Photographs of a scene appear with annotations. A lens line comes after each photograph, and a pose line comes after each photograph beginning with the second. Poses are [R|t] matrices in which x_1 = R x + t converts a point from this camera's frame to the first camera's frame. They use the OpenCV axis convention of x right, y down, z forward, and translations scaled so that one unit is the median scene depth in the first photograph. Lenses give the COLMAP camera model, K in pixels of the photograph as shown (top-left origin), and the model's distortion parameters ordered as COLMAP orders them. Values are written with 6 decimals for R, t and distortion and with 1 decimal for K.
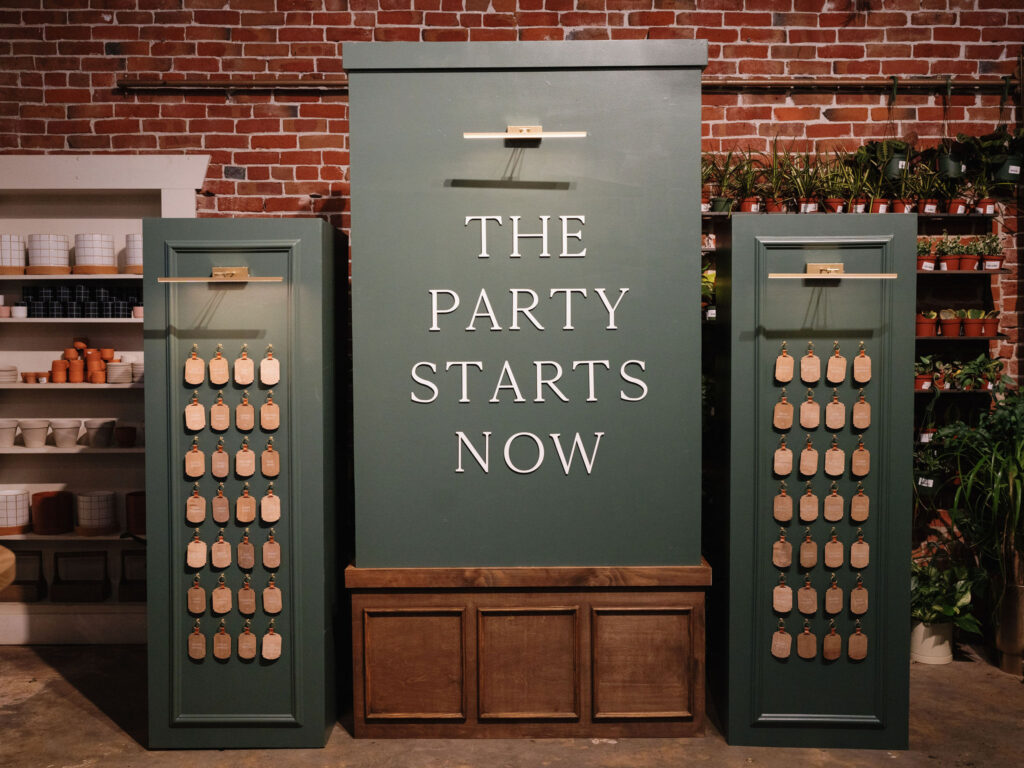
lens RADIAL K [[1128.0, 0, 512.0], [0, 1128.0, 384.0], [0, 0, 1]] dist [-0.015480, 0.087349]
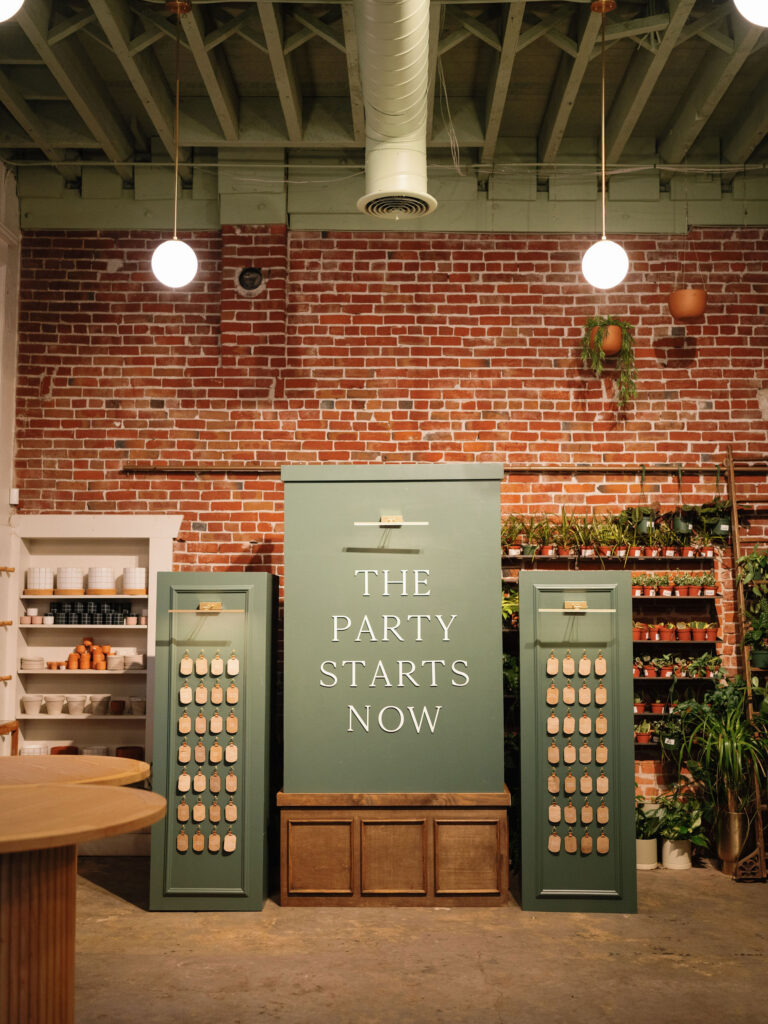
lens RADIAL K [[1128.0, 0, 384.0], [0, 1128.0, 512.0], [0, 0, 1]] dist [-0.015480, 0.087349]
pose [[0.999867, 0.001269, -0.016245, 0.023487], [-0.003302, 0.992059, -0.125730, -0.025175], [0.015956, 0.125767, 0.991932, -0.545364]]
